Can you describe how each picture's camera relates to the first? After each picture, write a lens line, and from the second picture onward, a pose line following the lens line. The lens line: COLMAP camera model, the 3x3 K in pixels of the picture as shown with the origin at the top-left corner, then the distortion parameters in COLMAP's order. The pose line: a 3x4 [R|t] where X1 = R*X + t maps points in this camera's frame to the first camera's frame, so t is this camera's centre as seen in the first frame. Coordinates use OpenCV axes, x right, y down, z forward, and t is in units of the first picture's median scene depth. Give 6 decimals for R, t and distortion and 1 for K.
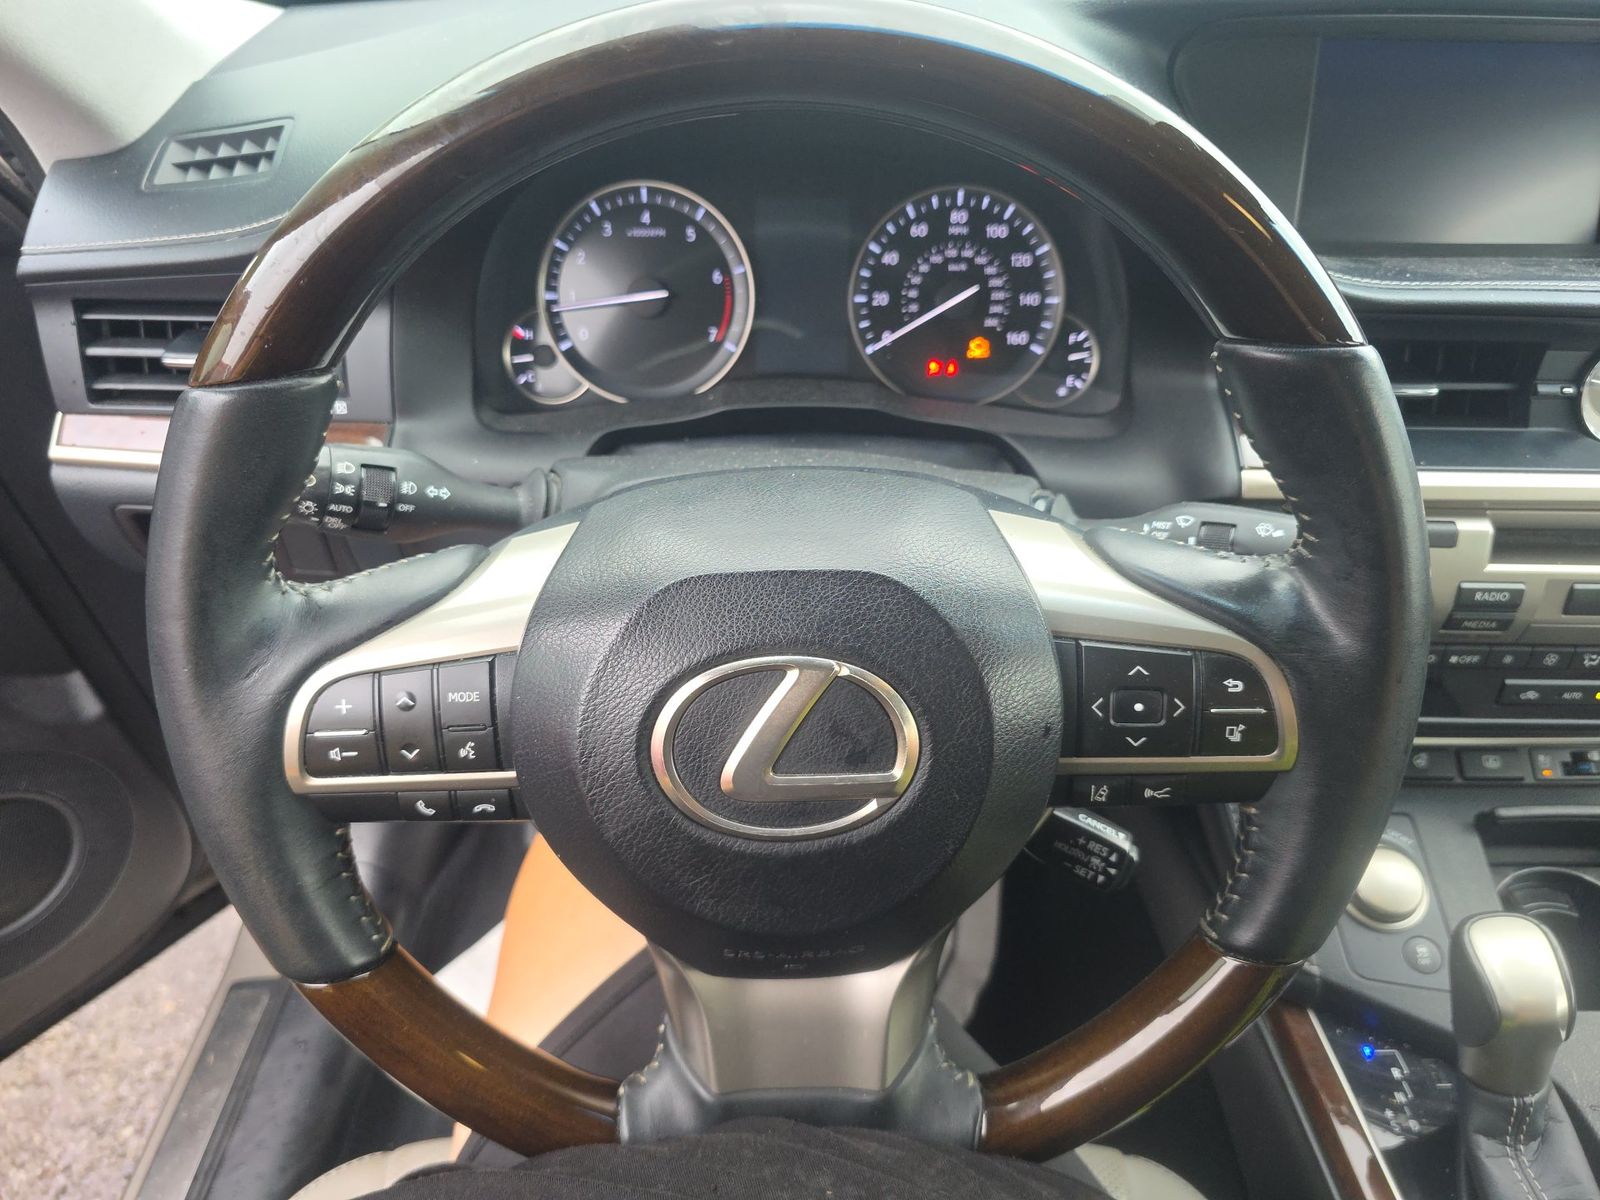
lens RADIAL K [[1082.1, 0, 791.2], [0, 1082.1, 580.4], [0, 0, 1]] dist [0.045203, -0.056498]
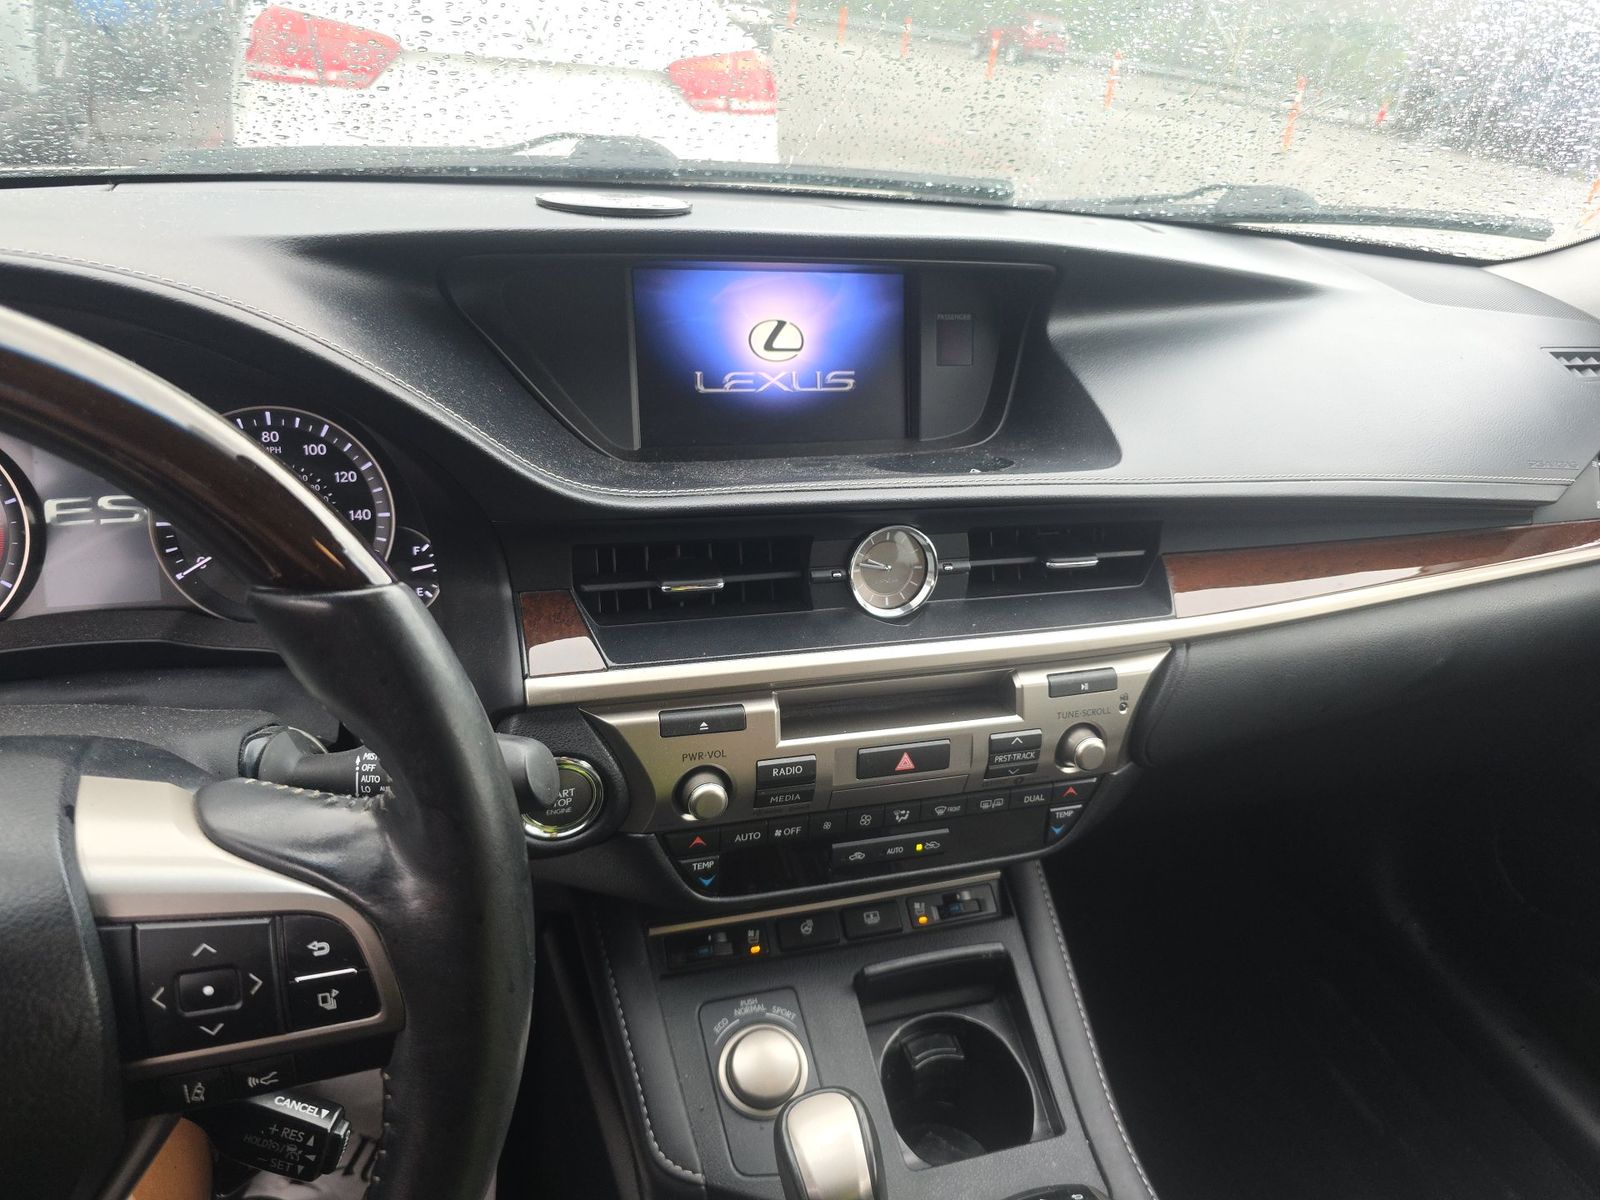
lens RADIAL K [[1082.1, 0, 791.2], [0, 1082.1, 580.4], [0, 0, 1]] dist [0.045203, -0.056498]
pose [[0.957343, -0.079637, 0.277764, 0.361128], [0.121033, 0.983397, -0.135206, -0.024151], [-0.262385, 0.163057, 0.951087, -0.028488]]
